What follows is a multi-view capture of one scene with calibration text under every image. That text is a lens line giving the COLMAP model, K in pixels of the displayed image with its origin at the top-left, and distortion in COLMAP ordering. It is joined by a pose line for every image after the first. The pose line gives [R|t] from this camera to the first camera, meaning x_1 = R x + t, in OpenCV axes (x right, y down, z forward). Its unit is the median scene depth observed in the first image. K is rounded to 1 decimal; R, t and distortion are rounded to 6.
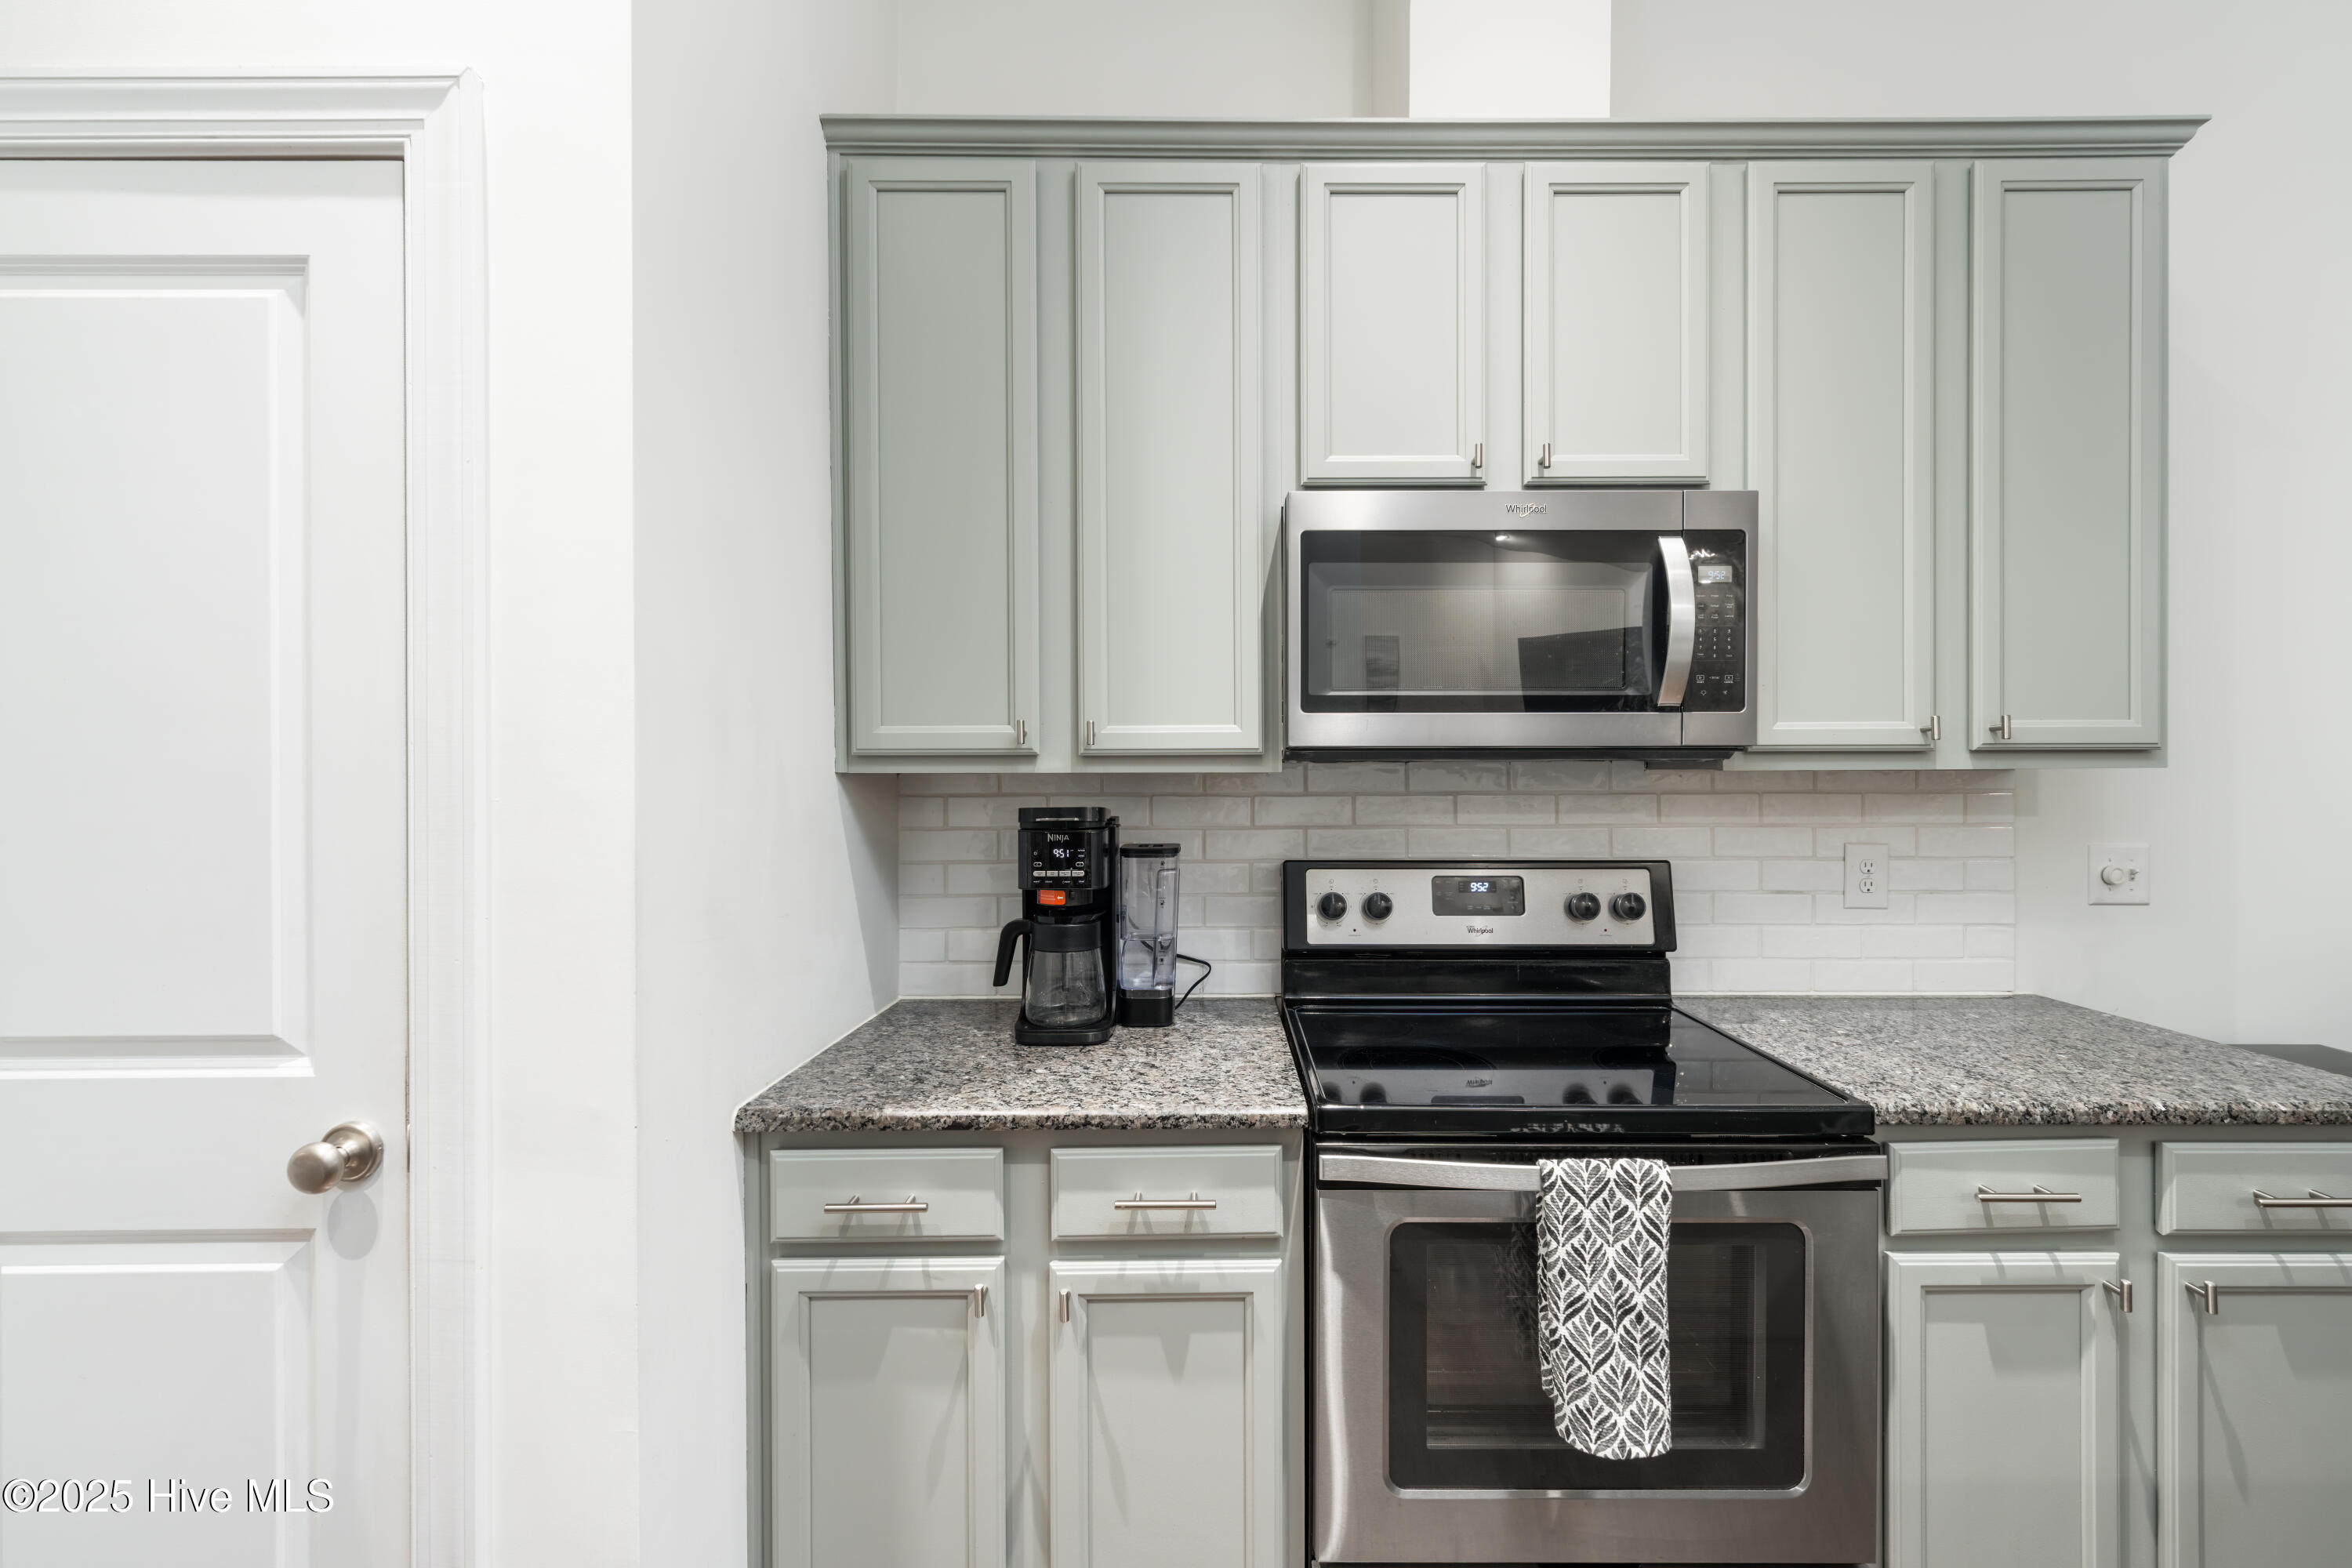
lens RADIAL K [[932.3, 0, 1178.2], [0, 932.3, 778.4], [0, 0, 1]] dist [-0.002038, 0.000009]
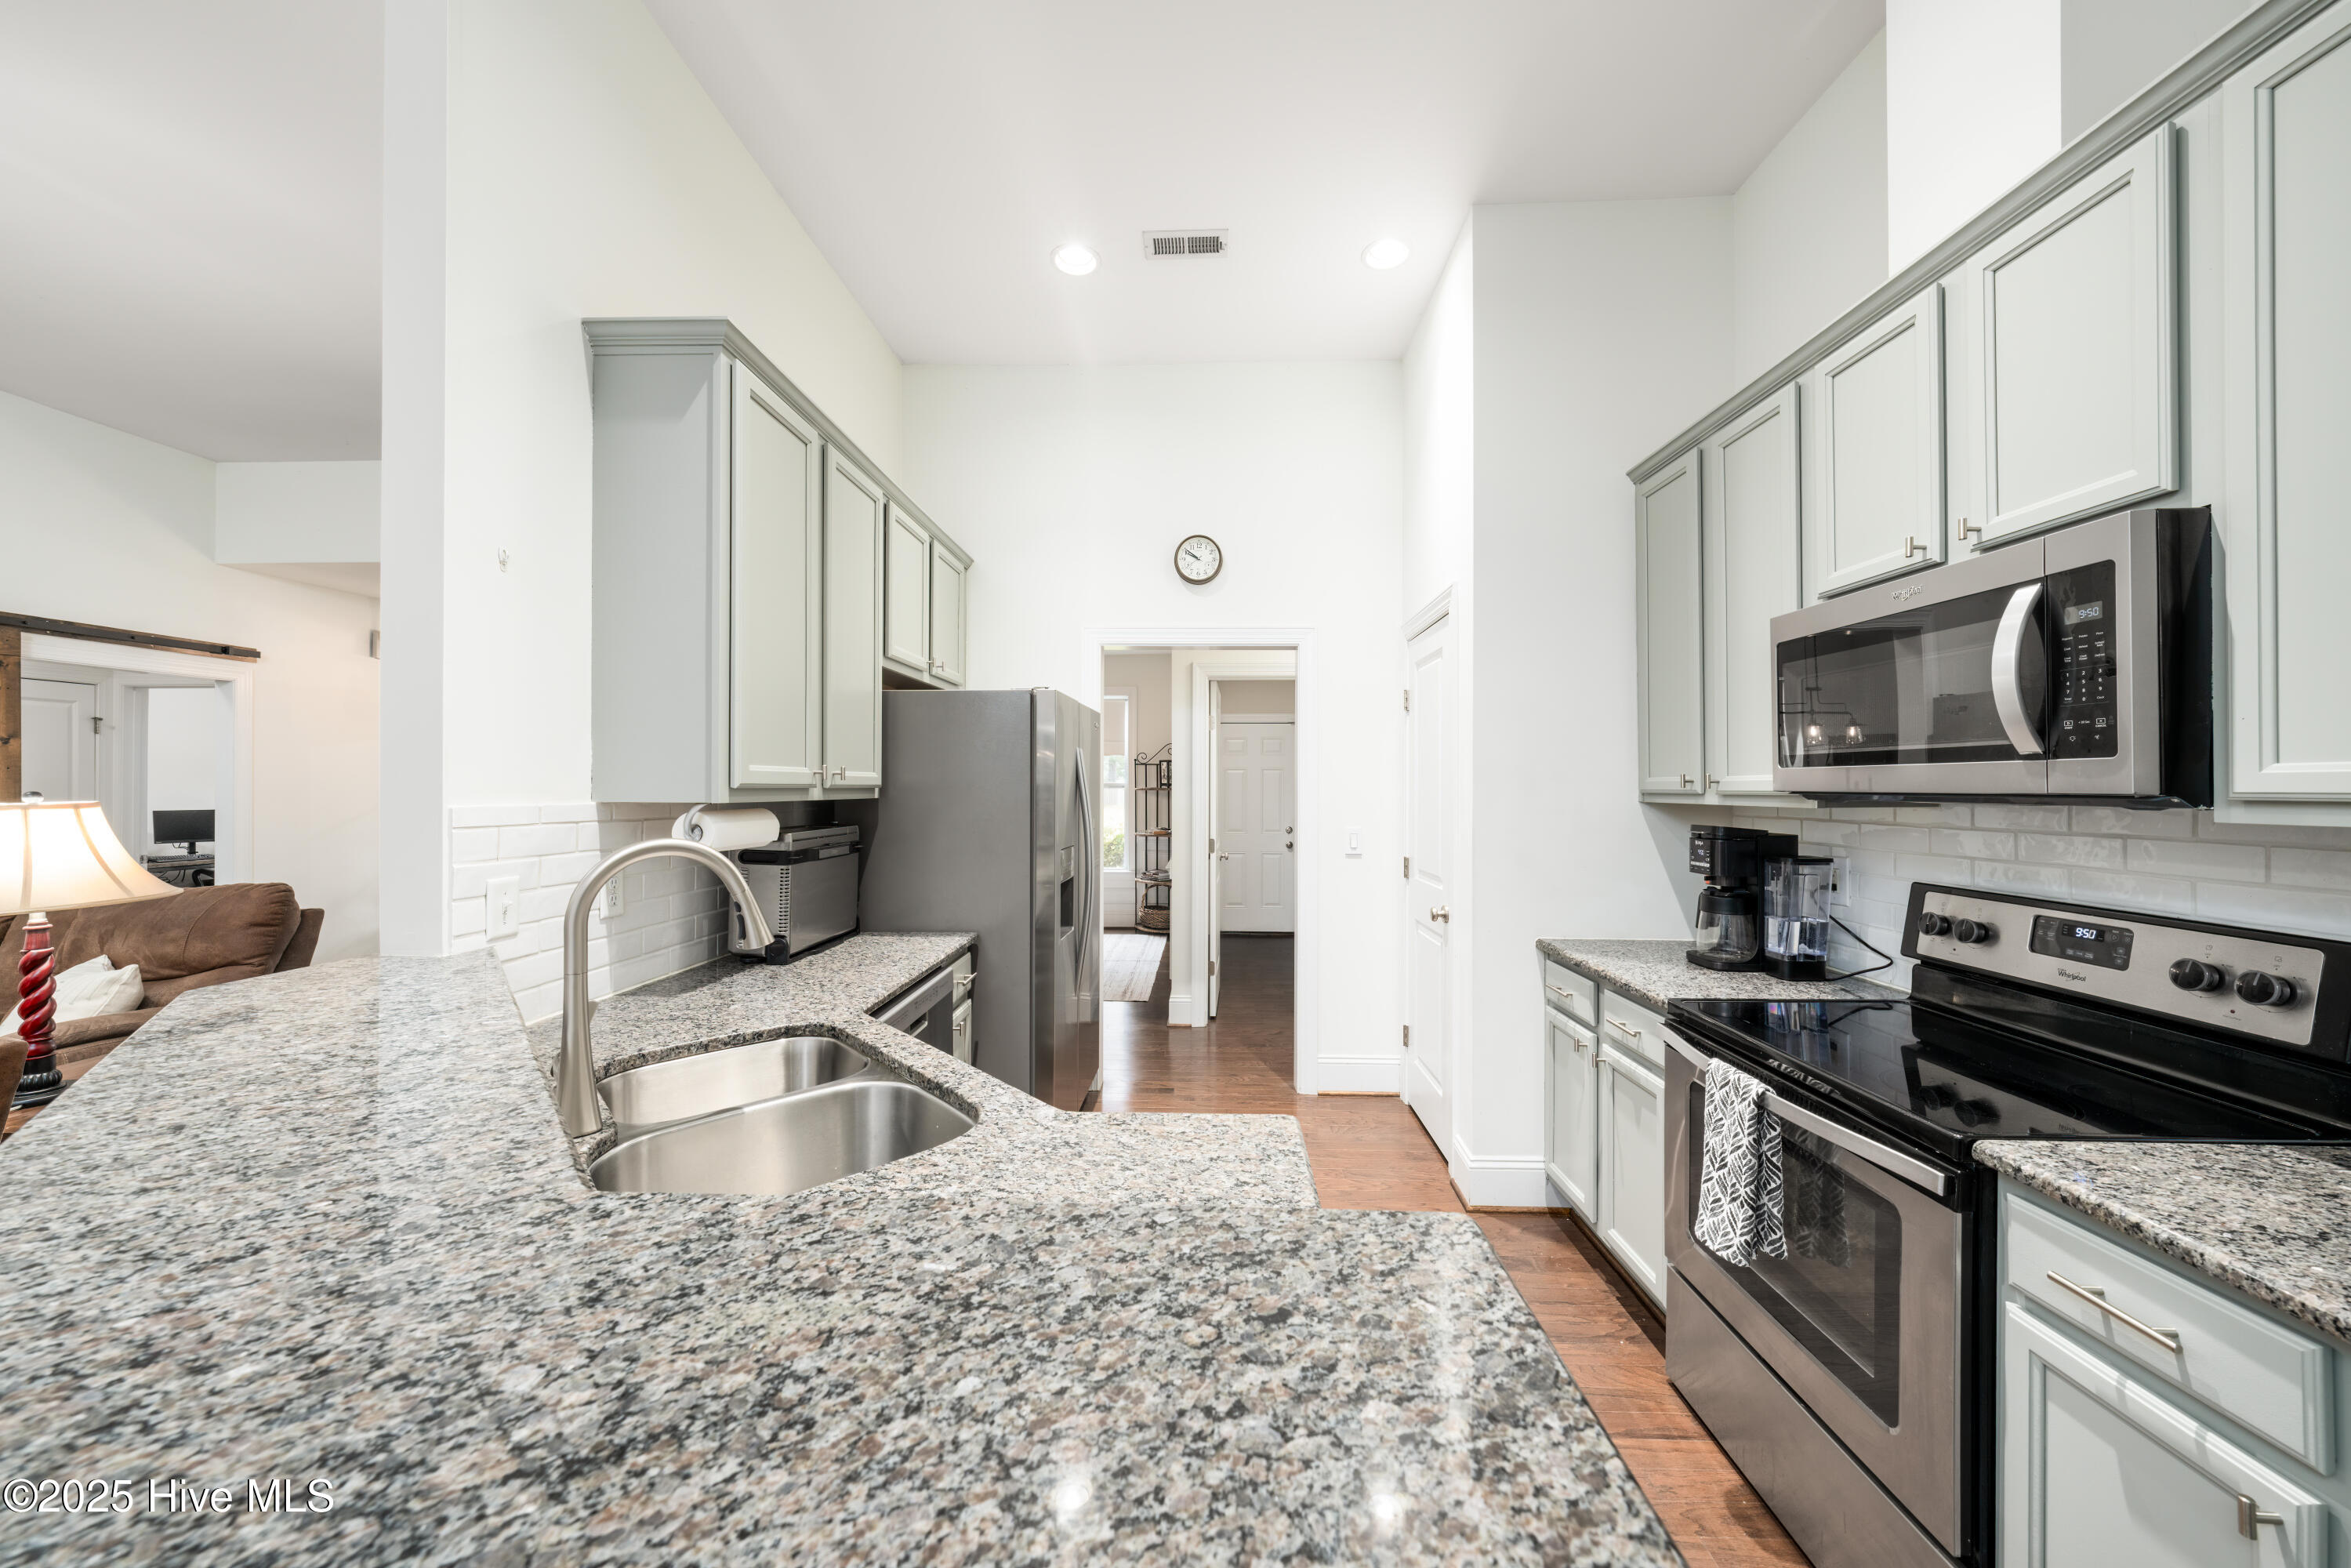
lens RADIAL K [[809.9, 0, 1185.9], [0, 809.9, 782.4], [0, 0, 1]] dist [-0.000606, -0.000215]
pose [[-0.029447, -0.003556, -0.999560, 1.350384], [-0.001667, 0.999992, -0.003508, -0.040213], [0.999565, 0.001563, -0.029452, 0.106019]]
